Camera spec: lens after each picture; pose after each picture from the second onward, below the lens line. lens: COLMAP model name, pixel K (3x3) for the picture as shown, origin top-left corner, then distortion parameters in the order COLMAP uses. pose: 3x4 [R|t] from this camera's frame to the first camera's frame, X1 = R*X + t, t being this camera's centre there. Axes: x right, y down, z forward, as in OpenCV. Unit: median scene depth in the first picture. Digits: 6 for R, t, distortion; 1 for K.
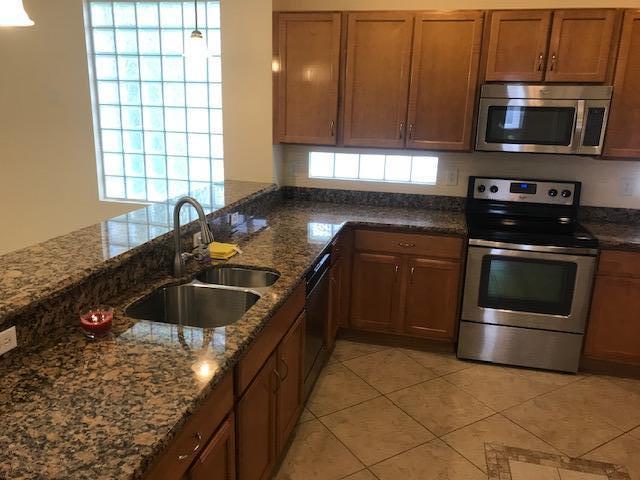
lens RADIAL K [[535.6, 0, 314.9], [0, 535.6, 240.9], [0, 0, 1]] dist [0.040867, -0.036221]
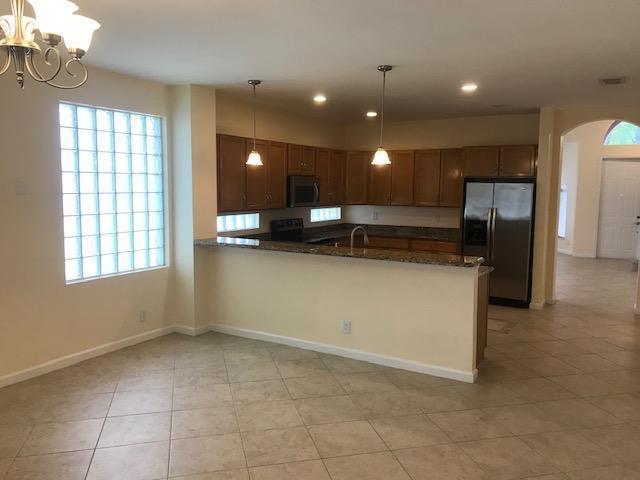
lens RADIAL K [[535.6, 0, 320.5], [0, 535.6, 241.4], [0, 0, 1]] dist [0.040867, -0.036221]
pose [[0.285328, -0.123387, 0.950454, -1.590379], [0.248355, 0.967324, 0.051021, -0.110317], [-0.925693, 0.221493, 0.306648, 0.270432]]
